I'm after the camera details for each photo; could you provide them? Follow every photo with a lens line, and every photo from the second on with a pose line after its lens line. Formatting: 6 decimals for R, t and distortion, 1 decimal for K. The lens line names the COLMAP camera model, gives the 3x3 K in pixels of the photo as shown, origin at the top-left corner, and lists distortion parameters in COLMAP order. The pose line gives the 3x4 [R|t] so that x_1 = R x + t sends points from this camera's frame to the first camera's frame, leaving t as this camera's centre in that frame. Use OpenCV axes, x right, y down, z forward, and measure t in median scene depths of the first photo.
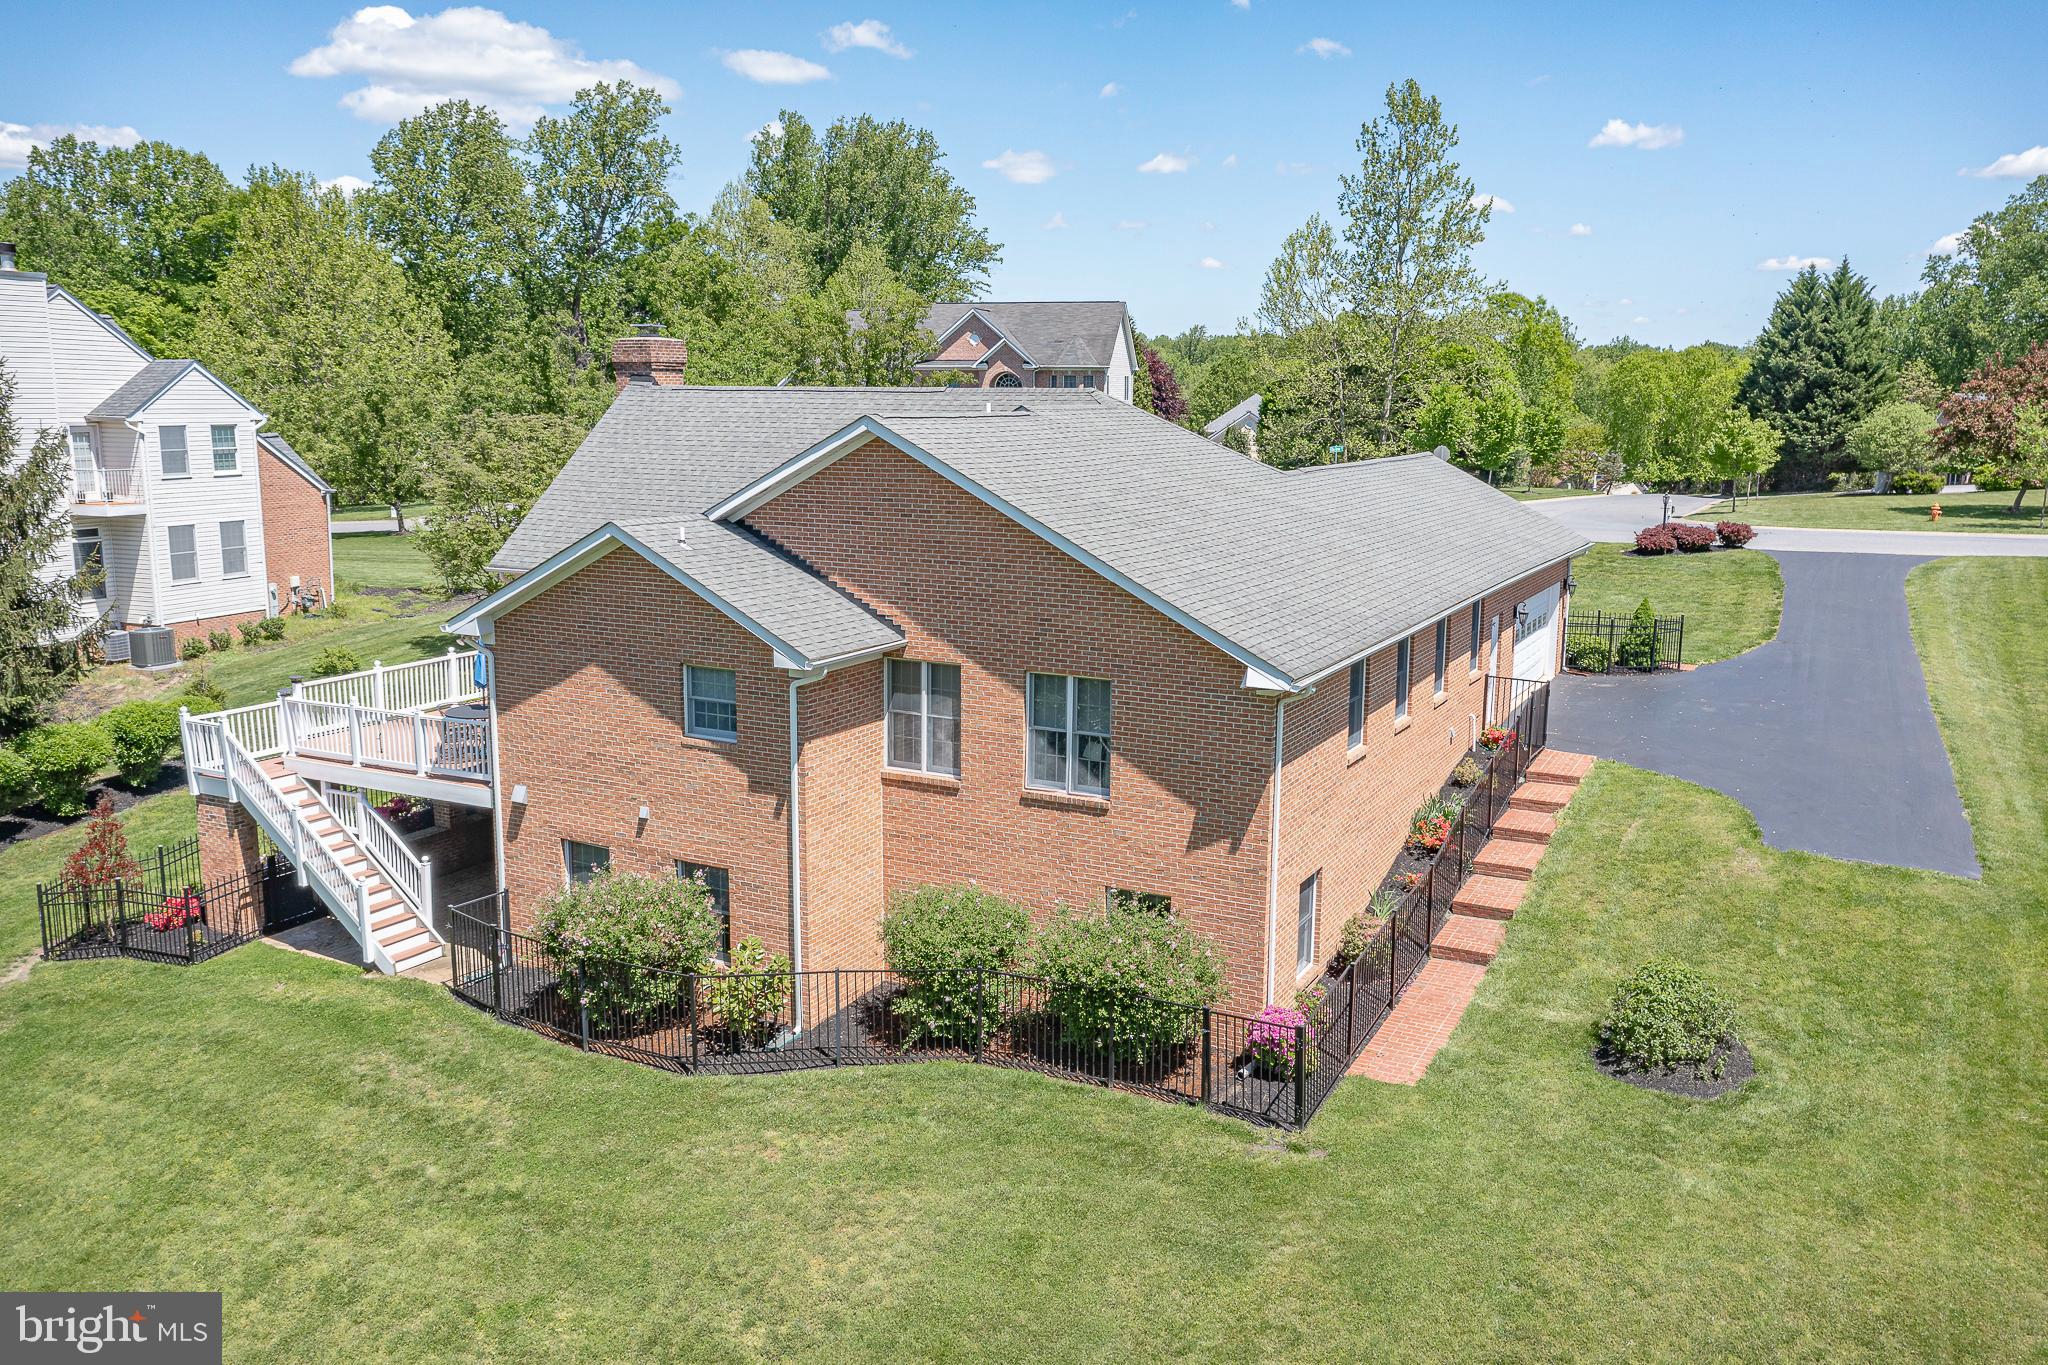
lens RADIAL K [[1630.9, 0, 1024.0], [0, 1630.9, 682.5], [0, 0, 1]] dist [0.006772, 0.014971]
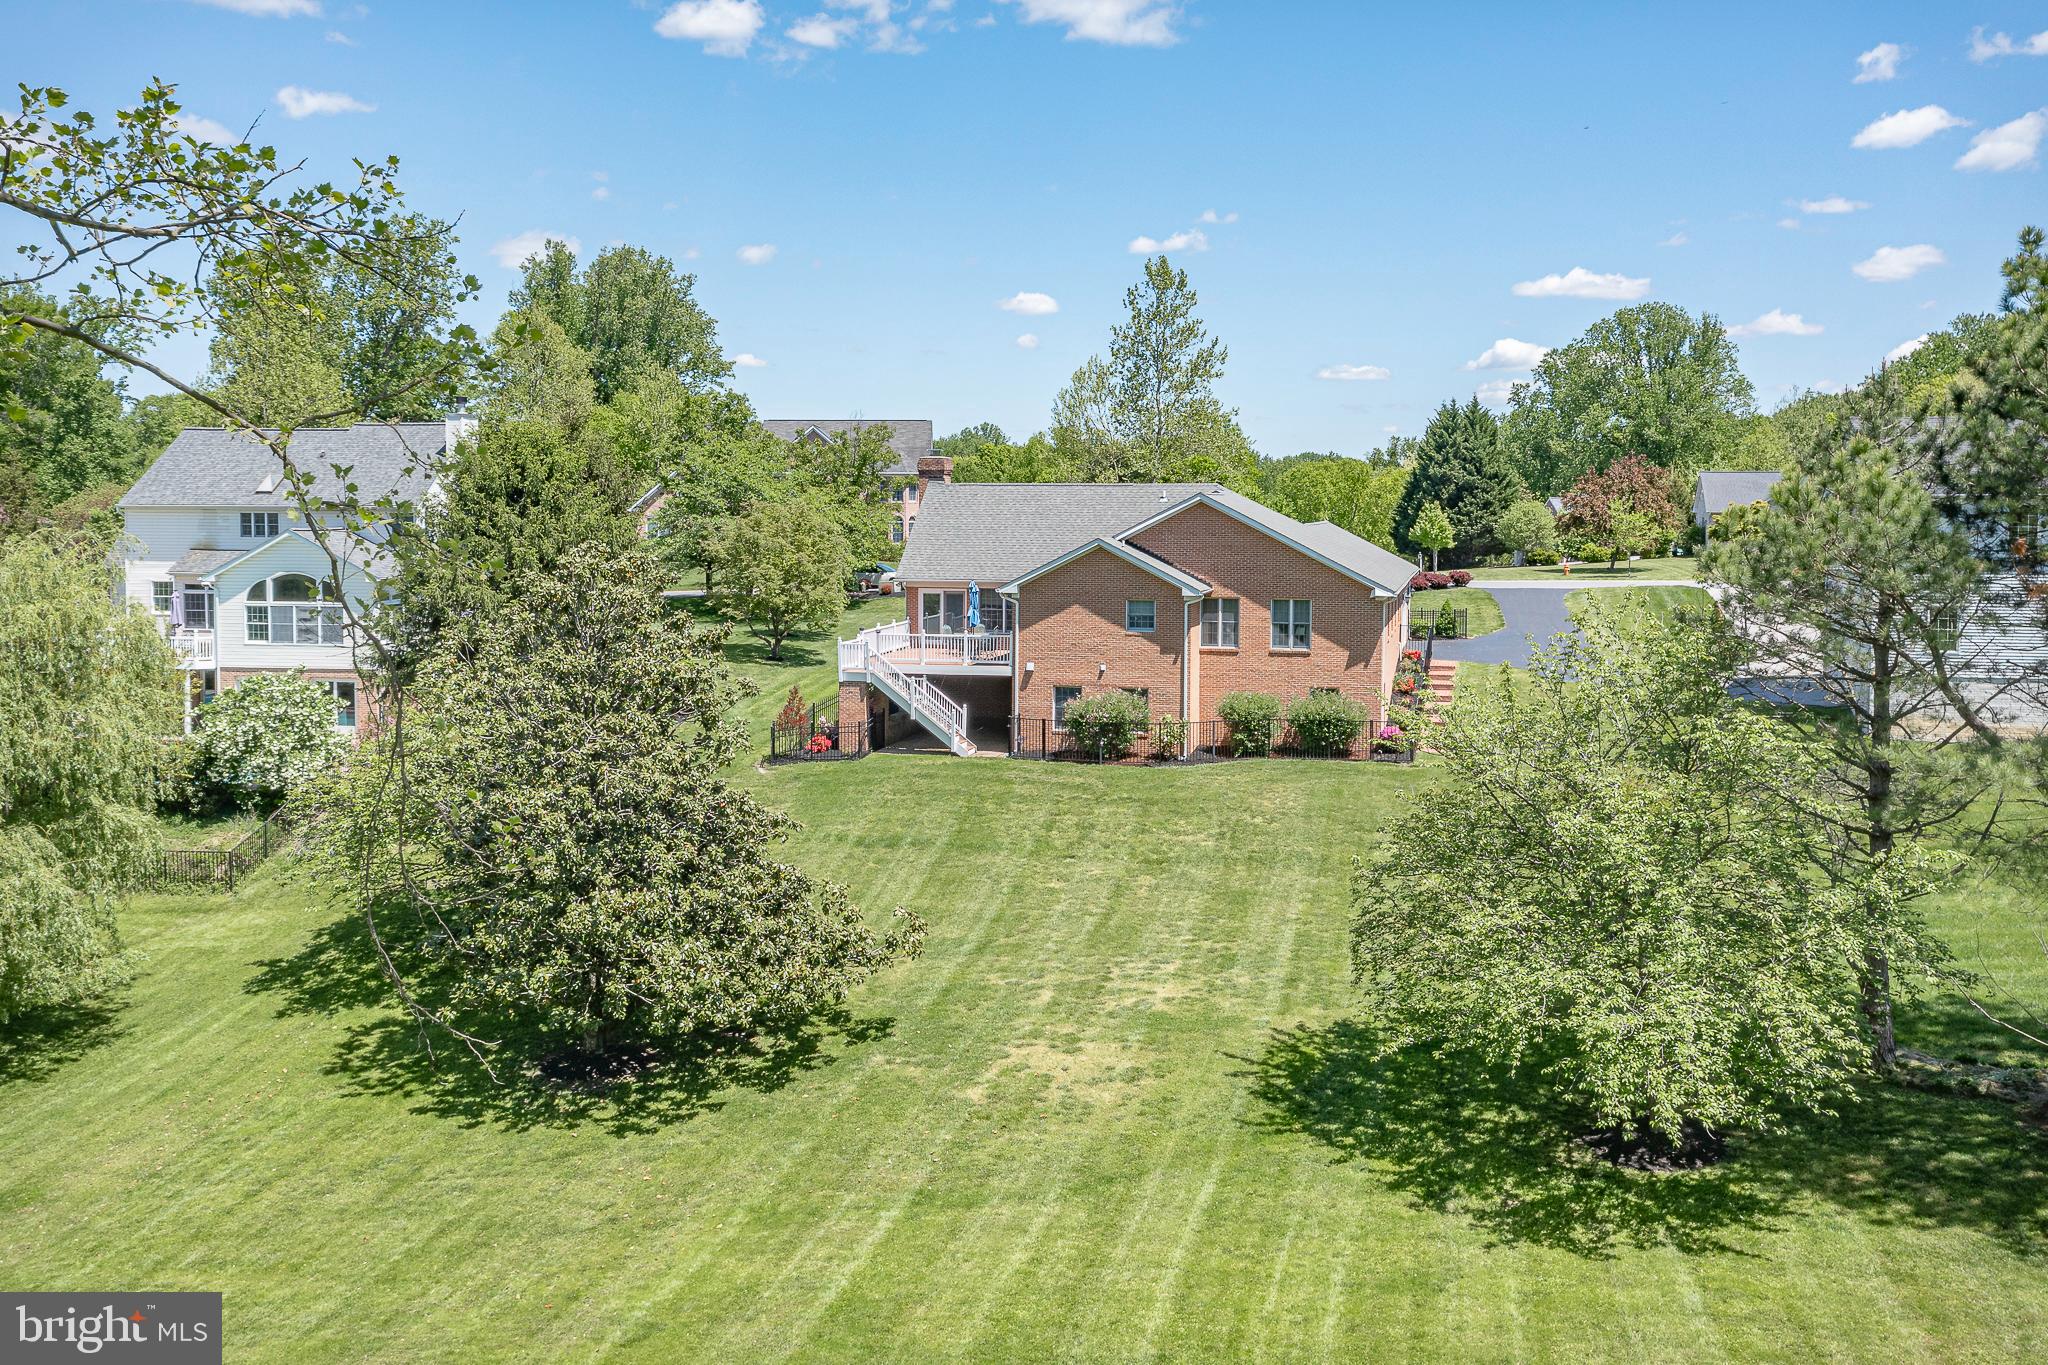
lens RADIAL K [[1856.6, 0, 1016.8], [0, 1856.6, 593.1], [0, 0, 1]] dist [-0.024859, 0.096585]
pose [[0.970054, -0.014317, 0.242466, -0.934071], [0.044981, 0.991583, -0.121411, 0.273226], [-0.238687, 0.128682, 0.962533, -1.396725]]
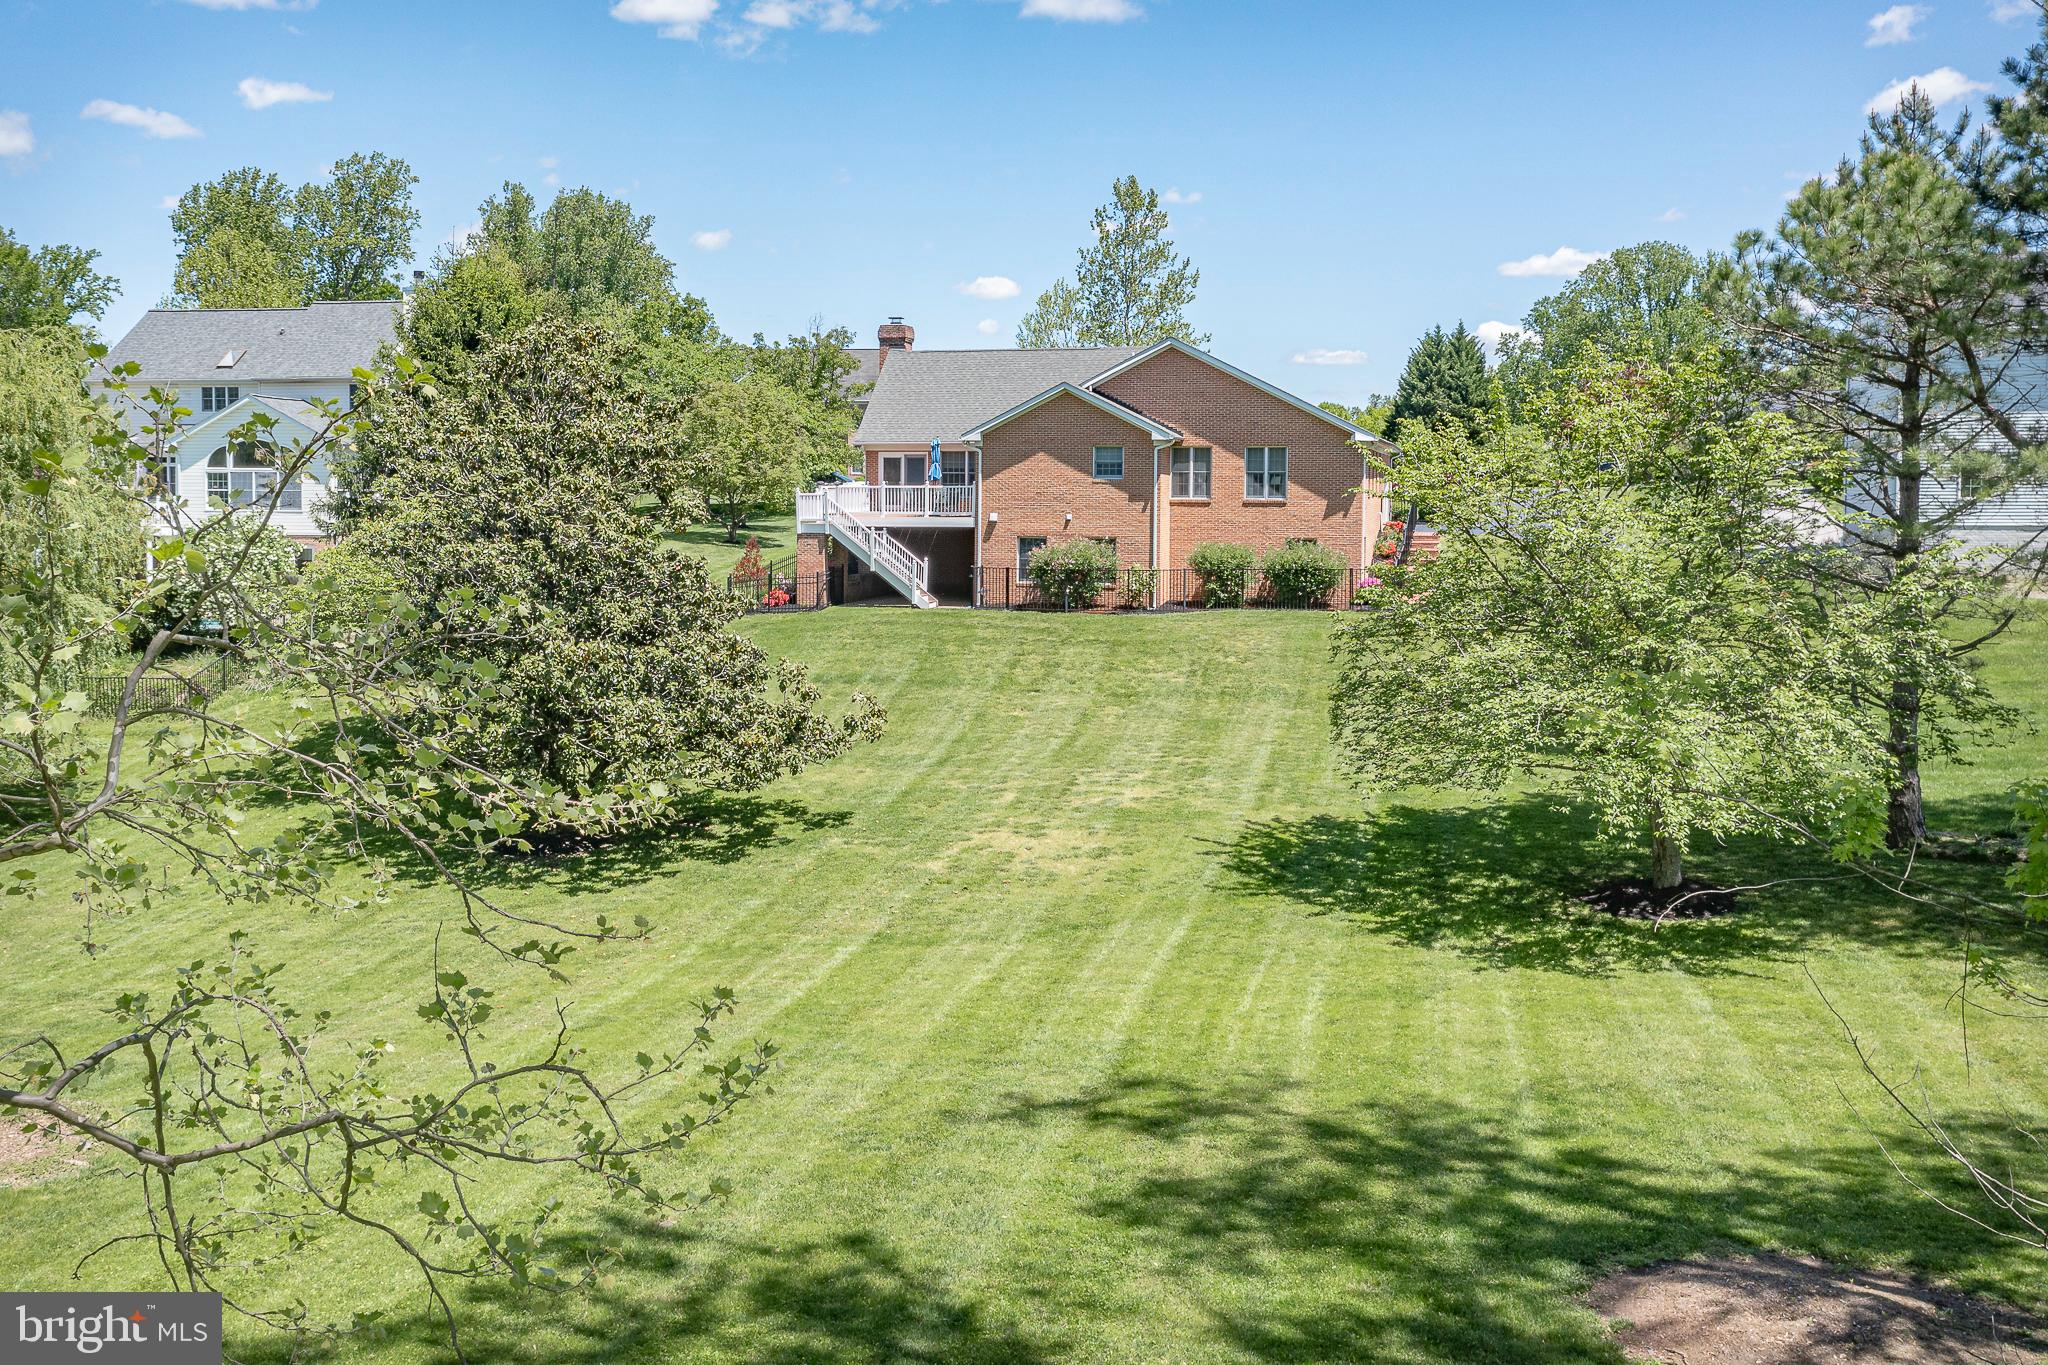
lens RADIAL K [[1901.8, 0, 841.8], [0, 1901.8, 572.7], [0, 0, 1]] dist [-0.019957, 0.082153]
pose [[0.985064, -0.009867, 0.171906, -0.934431], [0.032752, 0.990867, -0.130803, 0.458673], [-0.169045, 0.134480, 0.976391, -1.362986]]
